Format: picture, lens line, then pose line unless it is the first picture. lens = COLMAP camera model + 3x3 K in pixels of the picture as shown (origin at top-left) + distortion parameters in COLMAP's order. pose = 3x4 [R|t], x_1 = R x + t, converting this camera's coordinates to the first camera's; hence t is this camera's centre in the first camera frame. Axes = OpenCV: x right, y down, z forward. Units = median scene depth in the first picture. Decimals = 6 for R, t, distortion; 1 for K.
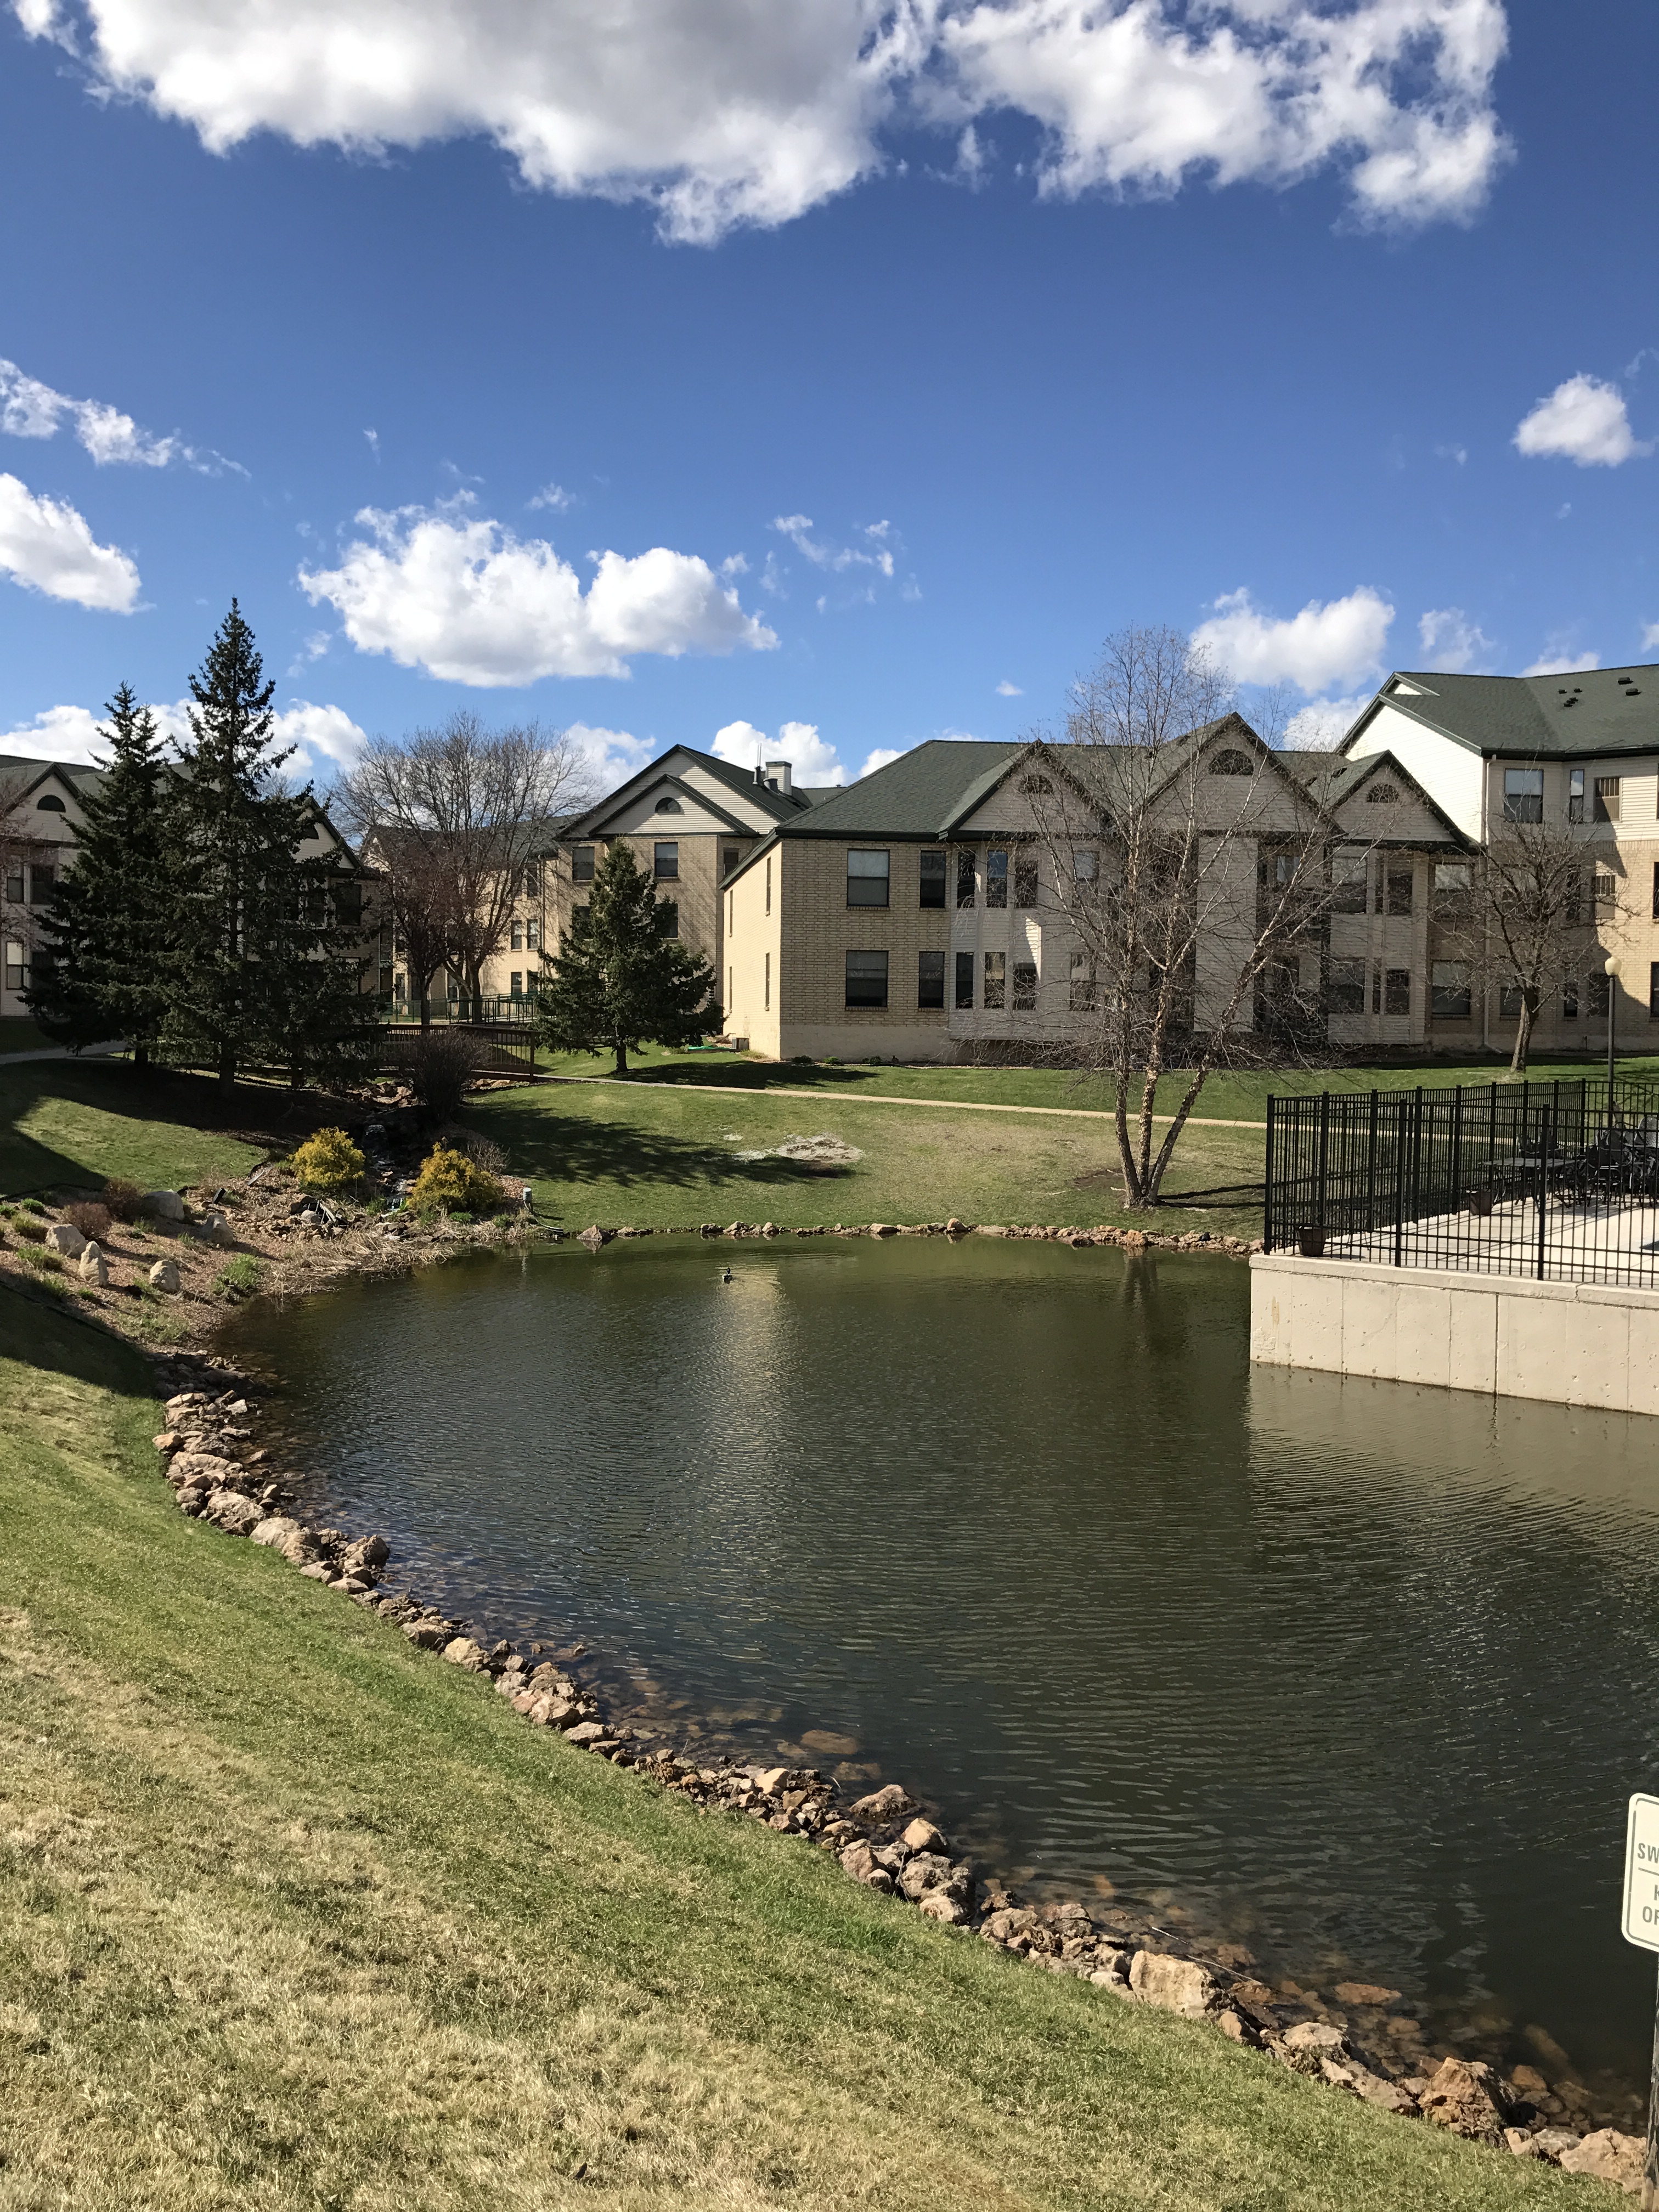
lens RADIAL K [[1917.2, 0, 836.4], [0, 1917.2, 1093.4], [0, 0, 1]] dist [0.124588, -0.058327]
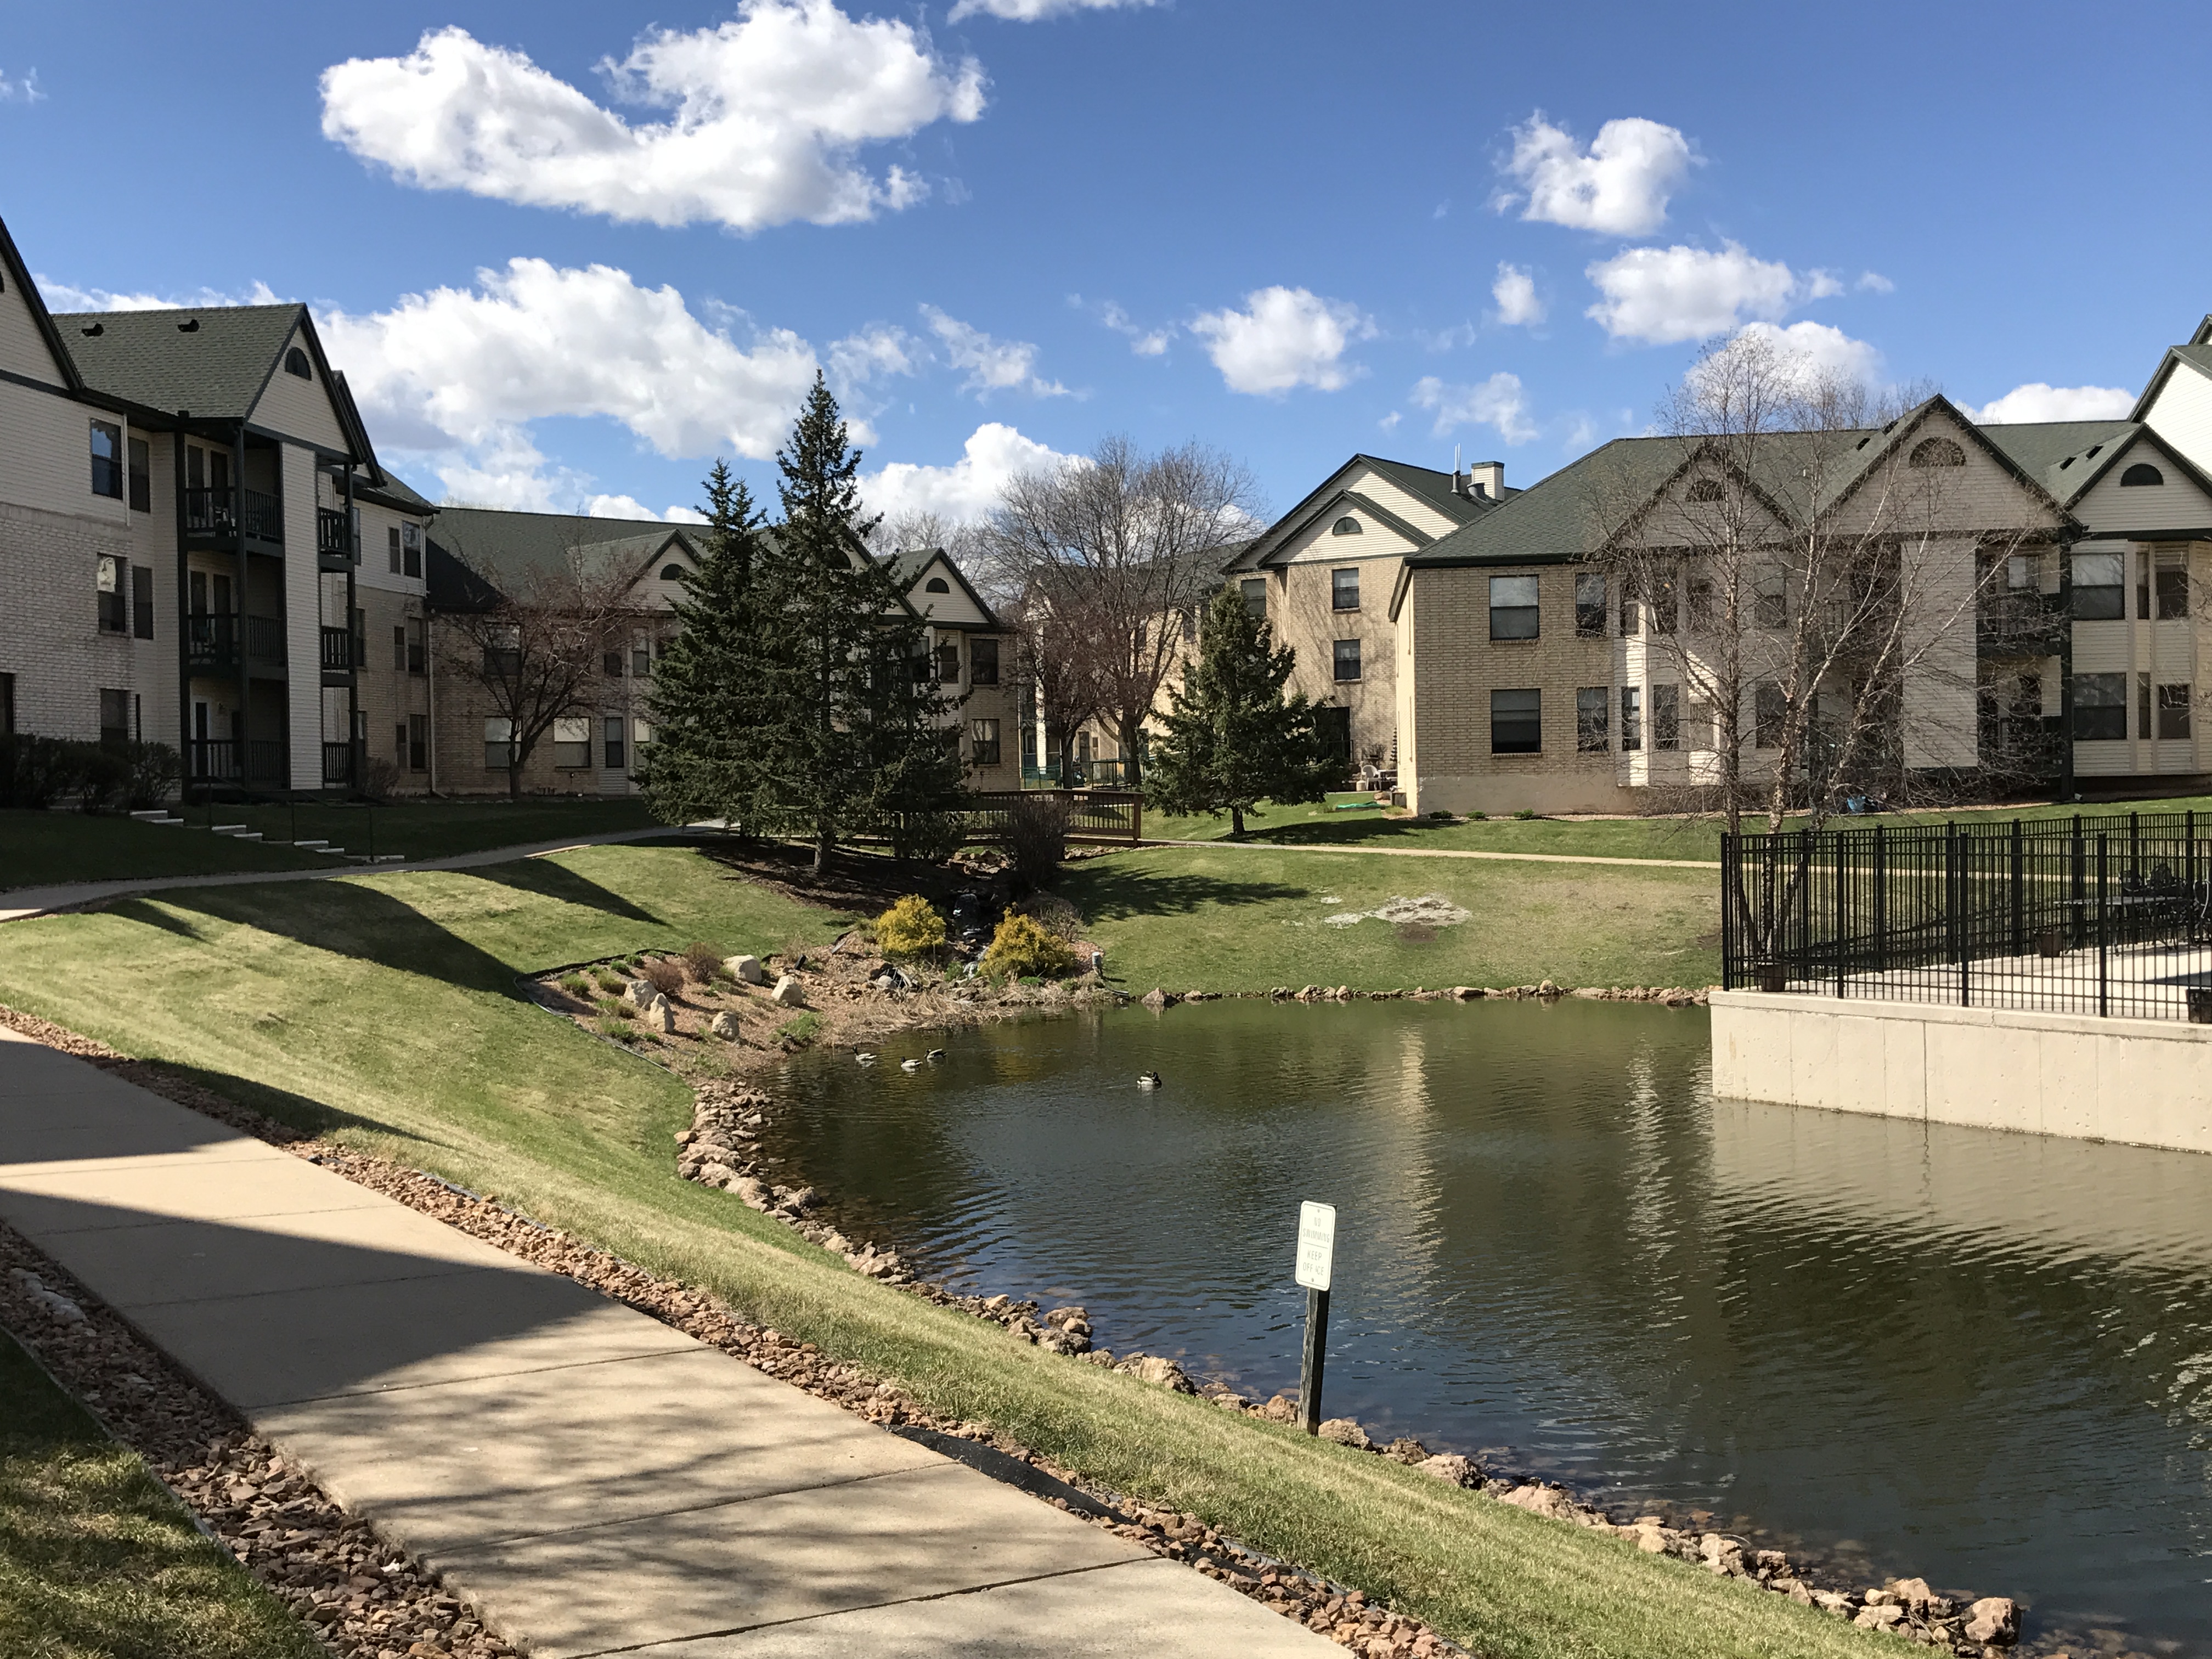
lens RADIAL K [[2376.6, 0, 1104.4], [0, 2376.6, 833.3], [0, 0, 1]] dist [0.295797, 0.000000]
pose [[0.974568, -0.027344, -0.222418, 0.103228], [0.024268, 0.999568, -0.016554, 0.007618], [0.222775, 0.010735, 0.974811, -0.169682]]
